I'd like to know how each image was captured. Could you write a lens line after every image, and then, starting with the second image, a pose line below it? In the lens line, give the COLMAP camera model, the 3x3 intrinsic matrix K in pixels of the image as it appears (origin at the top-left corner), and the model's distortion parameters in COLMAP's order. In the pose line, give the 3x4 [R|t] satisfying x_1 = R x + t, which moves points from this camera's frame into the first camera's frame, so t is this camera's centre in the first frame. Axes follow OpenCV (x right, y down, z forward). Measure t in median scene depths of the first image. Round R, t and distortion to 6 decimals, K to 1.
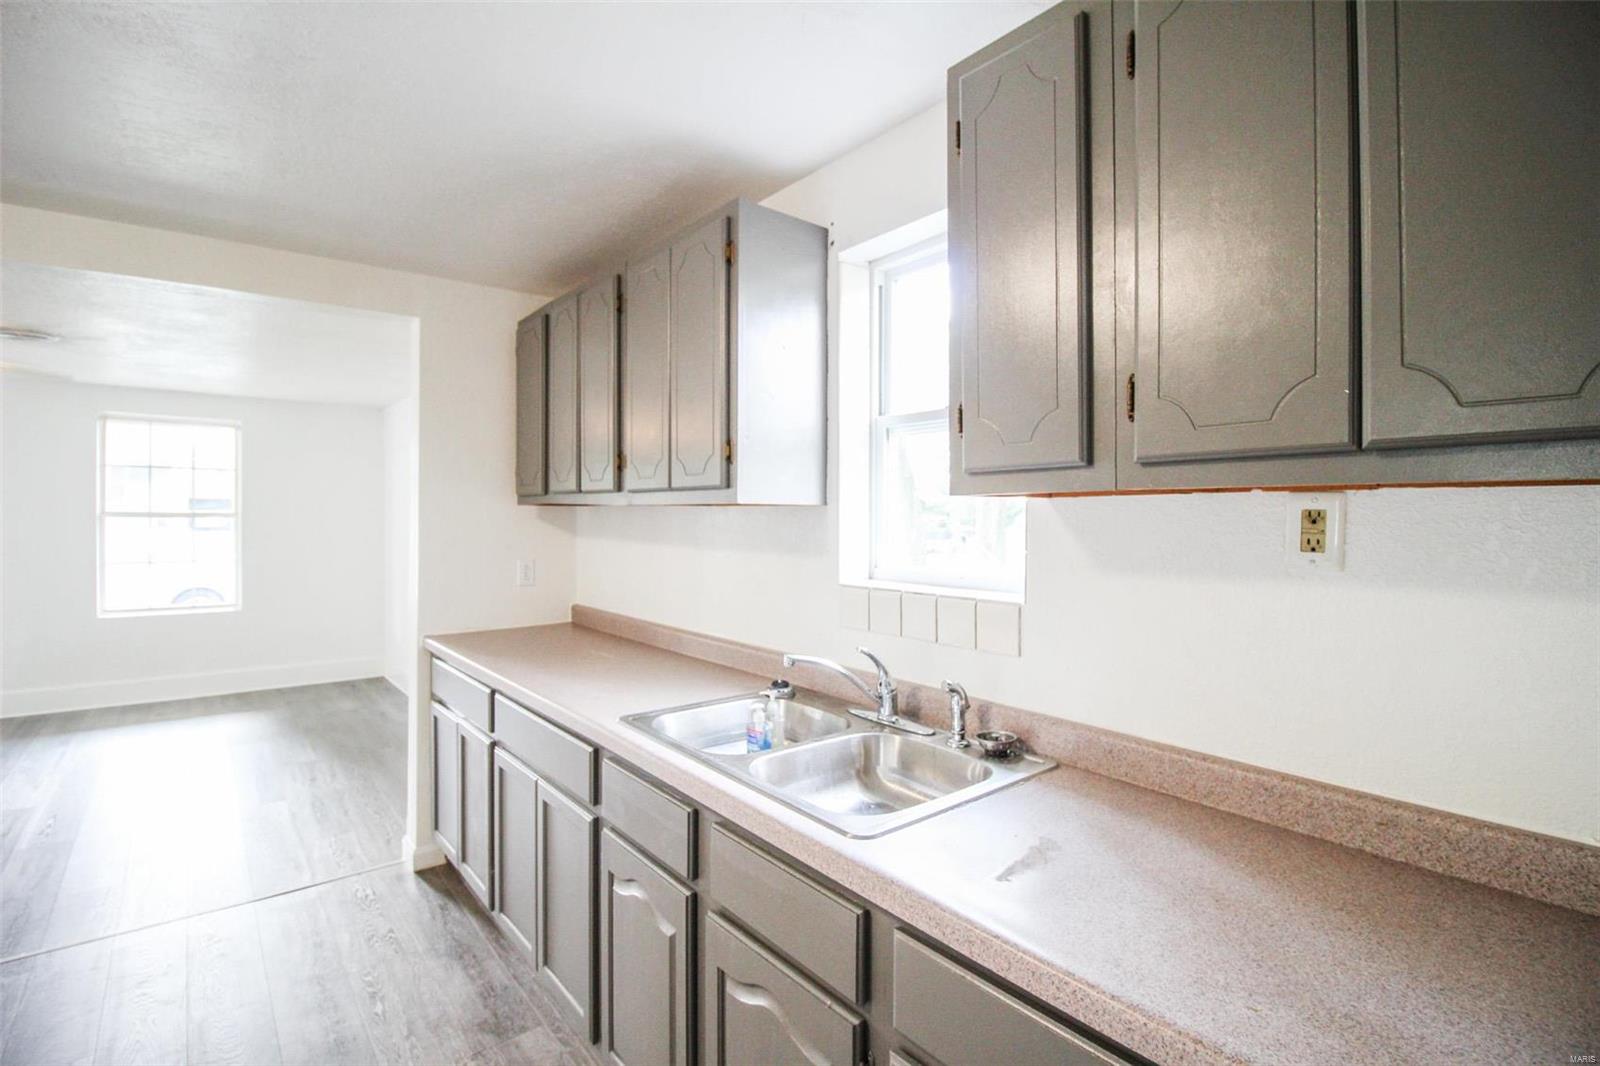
lens RADIAL K [[746.0, 0, 790.9], [0, 746.0, 526.7], [0, 0, 1]] dist [-0.001620, -0.006682]
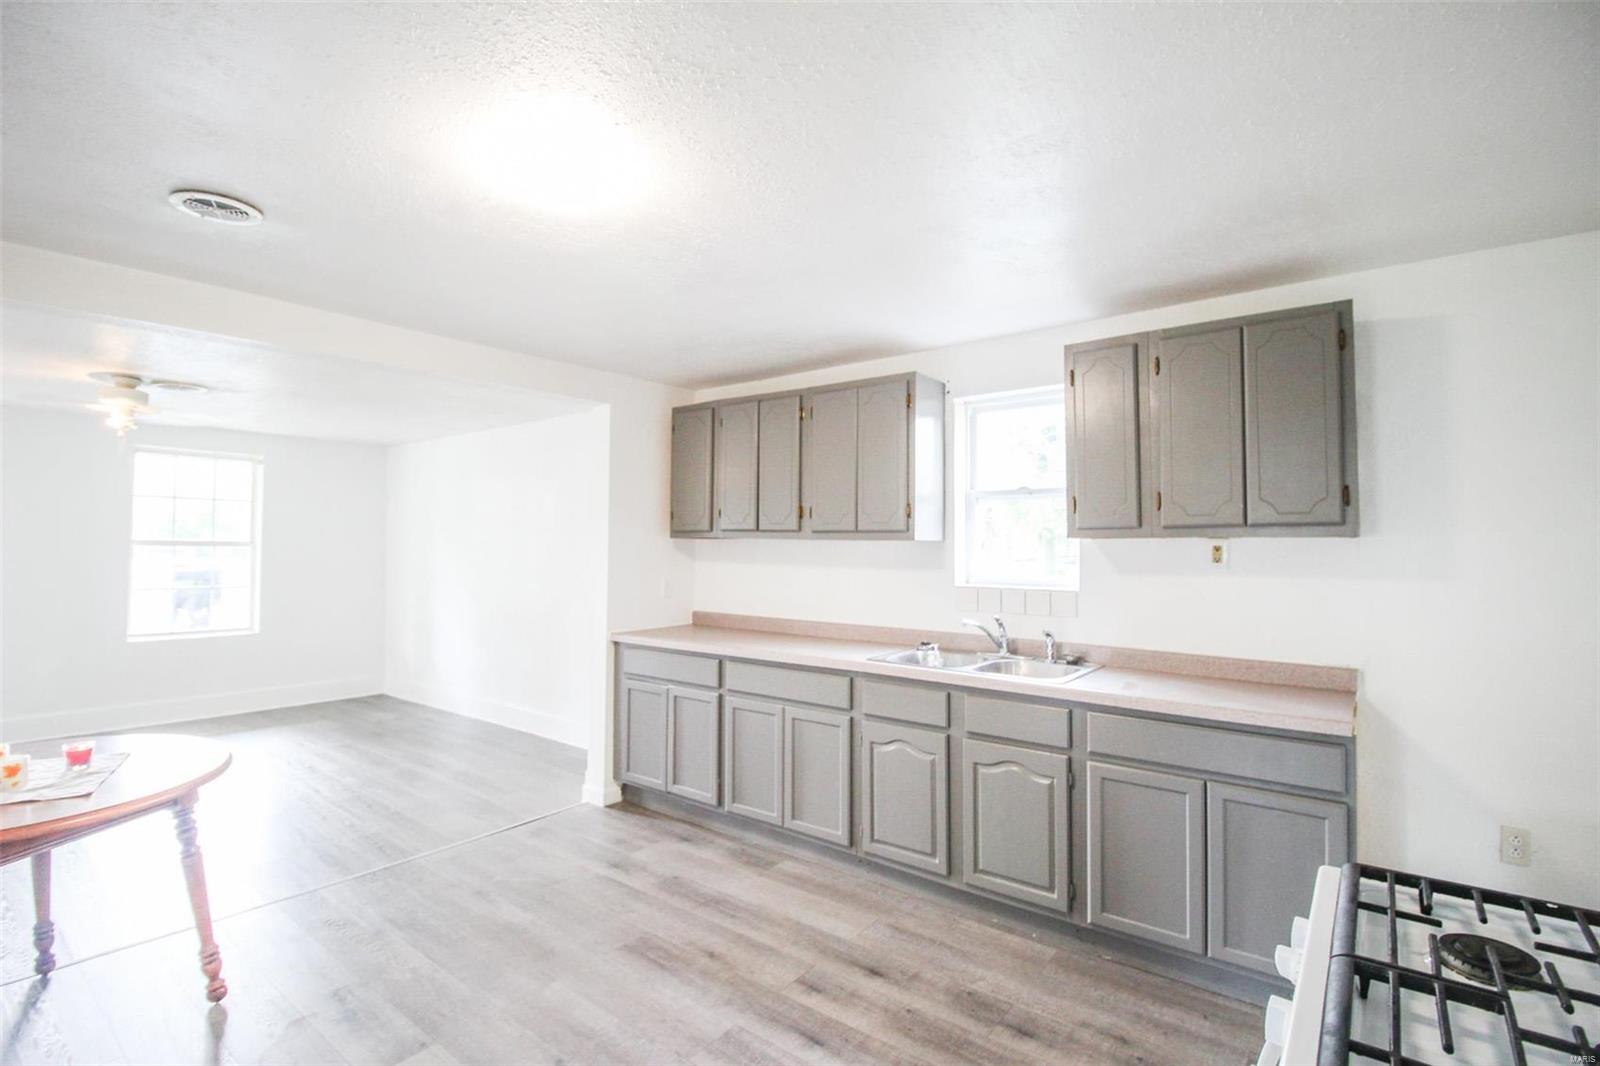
lens RADIAL K [[746.0, 0, 791.4], [0, 746.0, 526.5], [0, 0, 1]] dist [-0.001620, -0.006682]
pose [[0.974635, 0.008031, 0.223657, -0.459681], [0.000702, 0.999241, -0.038939, 0.003453], [-0.223800, 0.038108, 0.973890, -0.408939]]
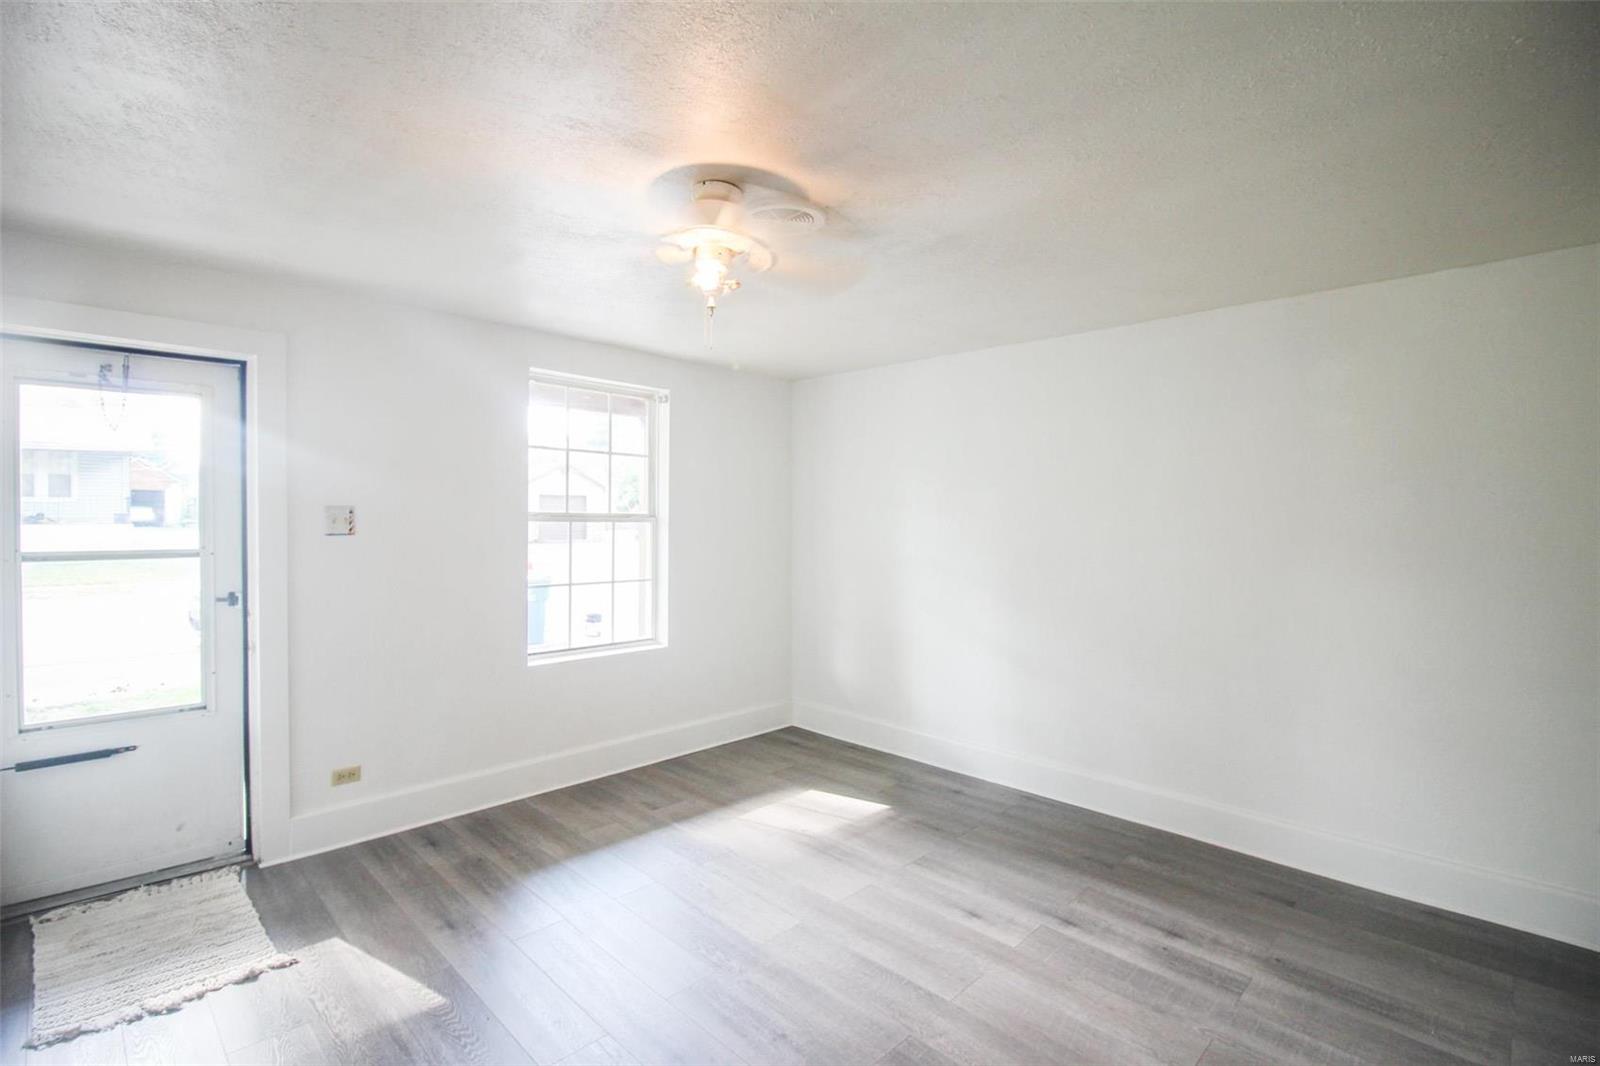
lens RADIAL K [[746.0, 0, 804.7], [0, 746.0, 529.0], [0, 0, 1]] dist [-0.001620, -0.006682]
pose [[0.992493, 0.004682, 0.122210, -1.358229], [-0.005766, 0.999947, 0.008521, -0.023163], [-0.122164, -0.009161, 0.992468, 0.493700]]
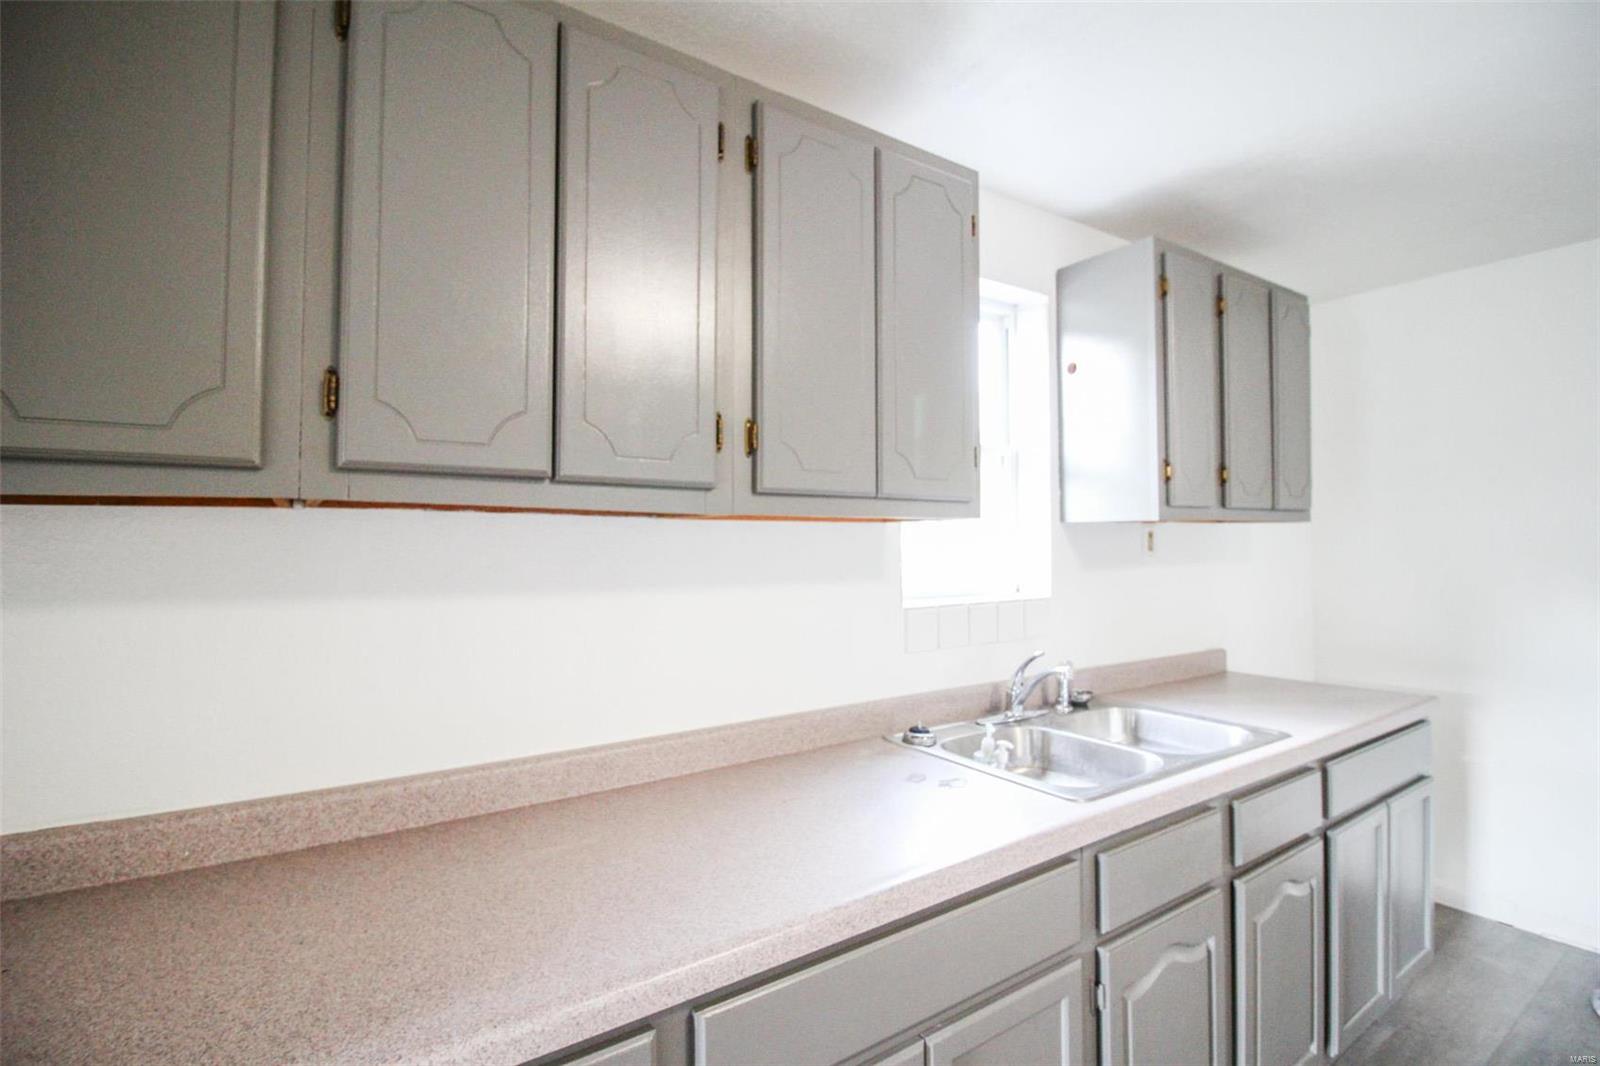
lens RADIAL K [[722.2, 0, 786.7], [0, 722.2, 522.2], [0, 0, 1]] dist [-0.014605, 0.000251]
pose [[0.105148, 0.011316, 0.994392, -0.552900], [0.011304, 0.999857, -0.012574, -0.013299], [-0.994392, 0.012563, 0.105005, 0.687640]]
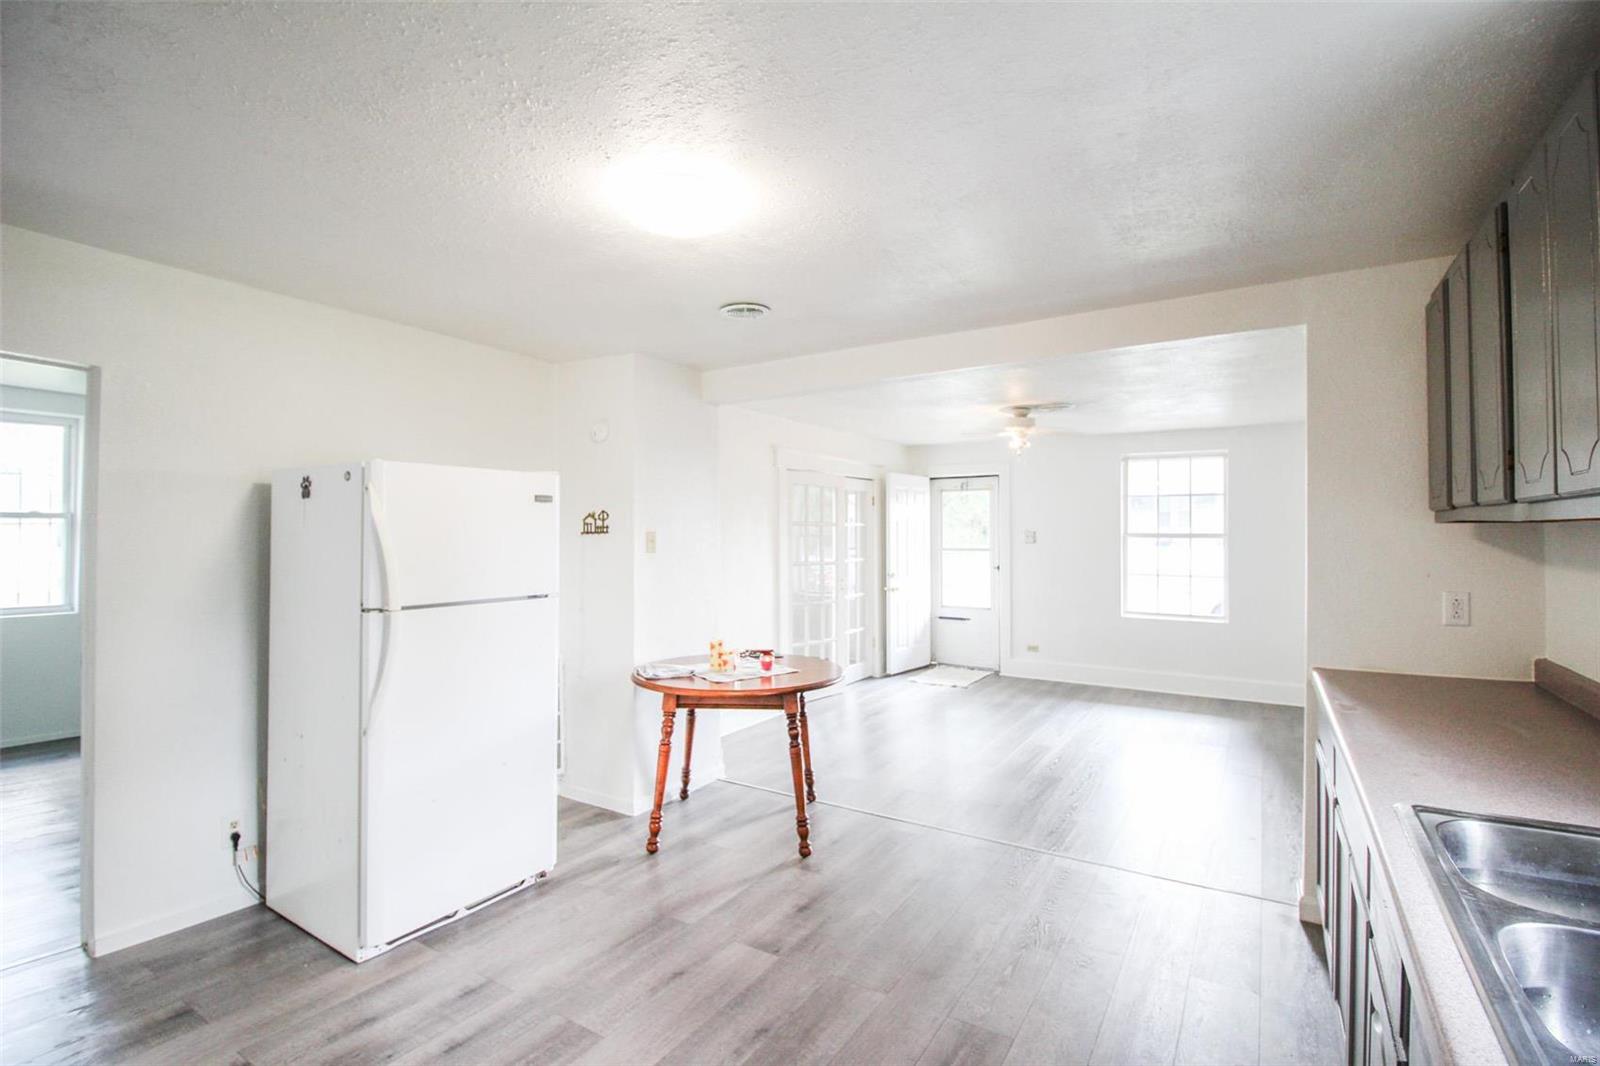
lens RADIAL K [[746.0, 0, 800.4], [0, 746.0, 529.2], [0, 0, 1]] dist [-0.001620, -0.006682]
pose [[0.333180, -0.010141, -0.942809, 0.158323], [-0.011838, 0.999818, -0.014937, -0.002538], [0.942789, 0.016138, 0.333000, 0.092549]]
